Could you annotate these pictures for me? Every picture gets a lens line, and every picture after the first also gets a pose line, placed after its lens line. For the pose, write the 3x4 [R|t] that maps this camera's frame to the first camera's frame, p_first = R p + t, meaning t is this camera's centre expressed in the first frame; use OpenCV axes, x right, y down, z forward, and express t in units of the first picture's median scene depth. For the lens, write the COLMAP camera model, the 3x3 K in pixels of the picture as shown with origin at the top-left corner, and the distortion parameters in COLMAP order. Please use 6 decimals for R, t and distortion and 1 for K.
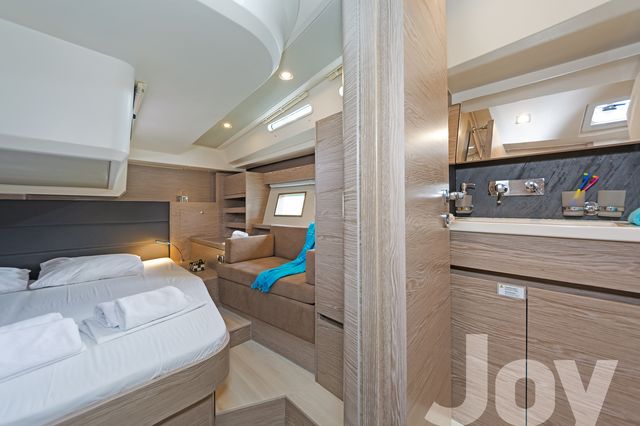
lens RADIAL K [[232.3, 0, 310.2], [0, 232.3, 218.7], [0, 0, 1]] dist [-0.003287, -0.000125]
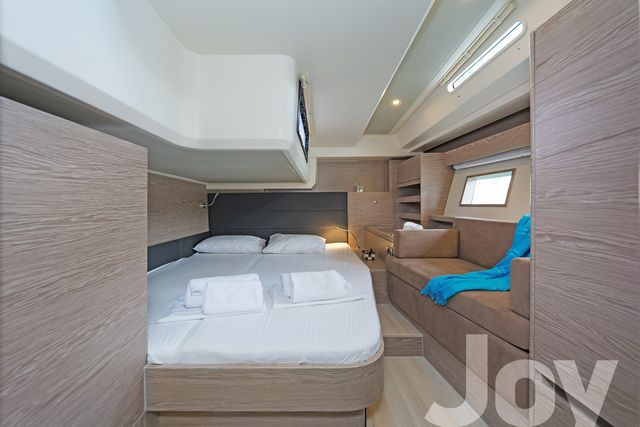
lens RADIAL K [[217.2, 0, 320.5], [0, 217.2, 206.3], [0, 0, 1]] dist [0.000669, -0.007445]
pose [[0.724491, 0.004451, -0.689270, 0.008929], [-0.026765, 0.999407, -0.021679, 0.024222], [0.688764, 0.034154, 0.724180, 0.212089]]
